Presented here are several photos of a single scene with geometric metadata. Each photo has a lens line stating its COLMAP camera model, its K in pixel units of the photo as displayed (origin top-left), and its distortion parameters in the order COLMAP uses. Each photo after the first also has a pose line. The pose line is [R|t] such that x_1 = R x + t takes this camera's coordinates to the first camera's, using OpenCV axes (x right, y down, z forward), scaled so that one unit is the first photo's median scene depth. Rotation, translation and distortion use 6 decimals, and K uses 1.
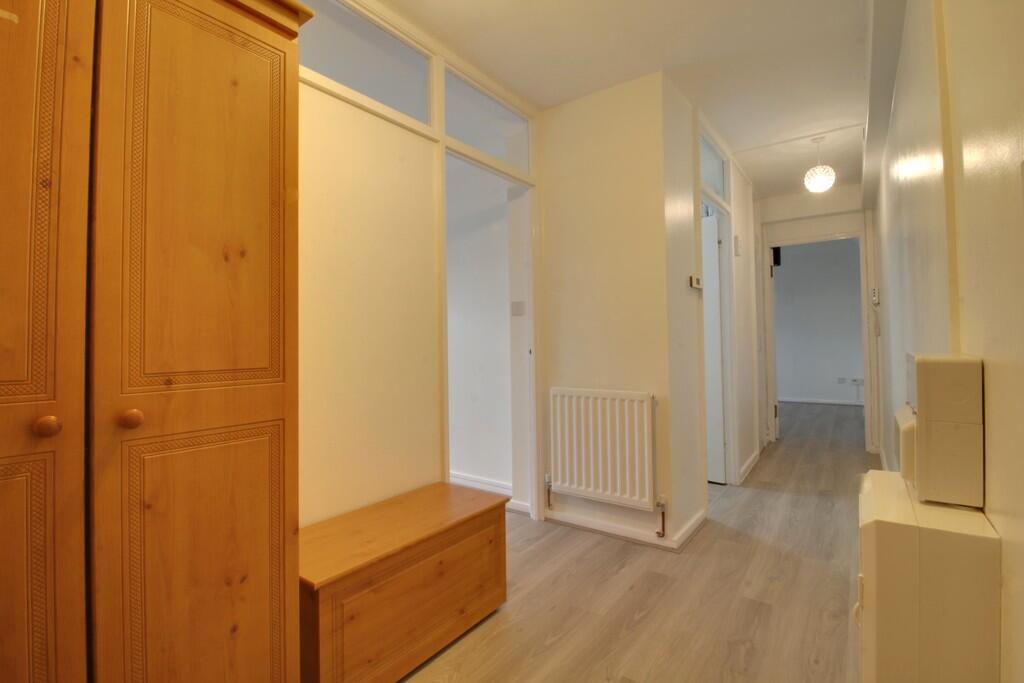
lens RADIAL K [[477.0, 0, 518.5], [0, 477.0, 331.8], [0, 0, 1]] dist [-0.001981, -0.017340]
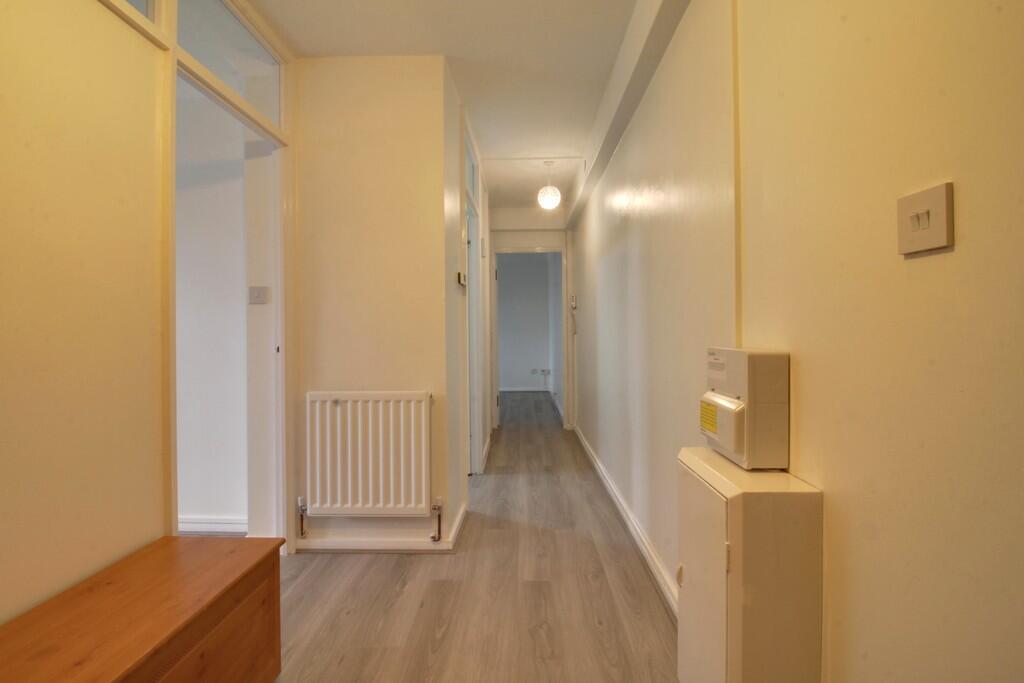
lens RADIAL K [[477.0, 0, 518.5], [0, 477.0, 331.8], [0, 0, 1]] dist [-0.001981, -0.017340]
pose [[0.819668, 0.011810, 0.572717, -0.107976], [-0.015853, 0.999872, 0.002071, 0.003895], [-0.572619, -0.010777, 0.819751, 0.109018]]
